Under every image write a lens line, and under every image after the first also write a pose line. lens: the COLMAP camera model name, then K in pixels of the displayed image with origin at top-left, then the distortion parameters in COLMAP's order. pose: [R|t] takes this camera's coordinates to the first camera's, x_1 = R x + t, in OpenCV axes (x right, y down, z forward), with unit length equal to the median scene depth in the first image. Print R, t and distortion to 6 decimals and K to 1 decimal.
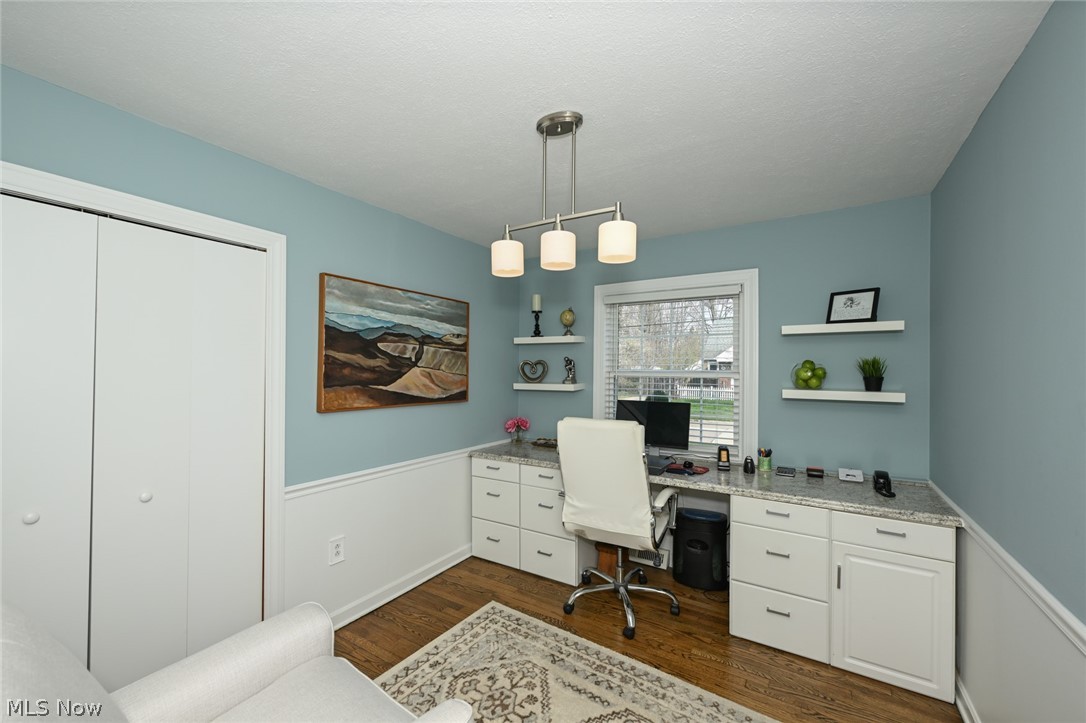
lens RADIAL K [[432.8, 0, 536.8], [0, 432.8, 364.0], [0, 0, 1]] dist [-0.001815, 0.000411]
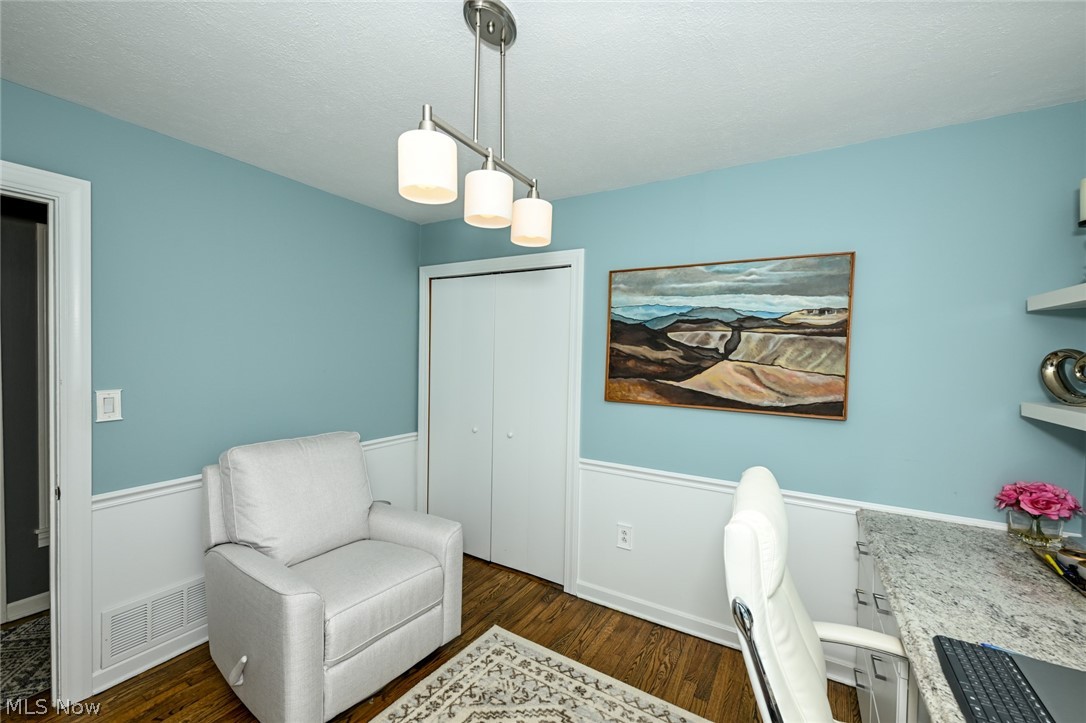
lens RADIAL K [[432.8, 0, 538.6], [0, 432.8, 362.6], [0, 0, 1]] dist [-0.001815, 0.000411]
pose [[0.036697, 0.017624, -0.999171, 0.496547], [-0.003607, 0.999840, 0.017504, -0.001641], [0.999320, 0.002962, 0.036754, 0.674267]]
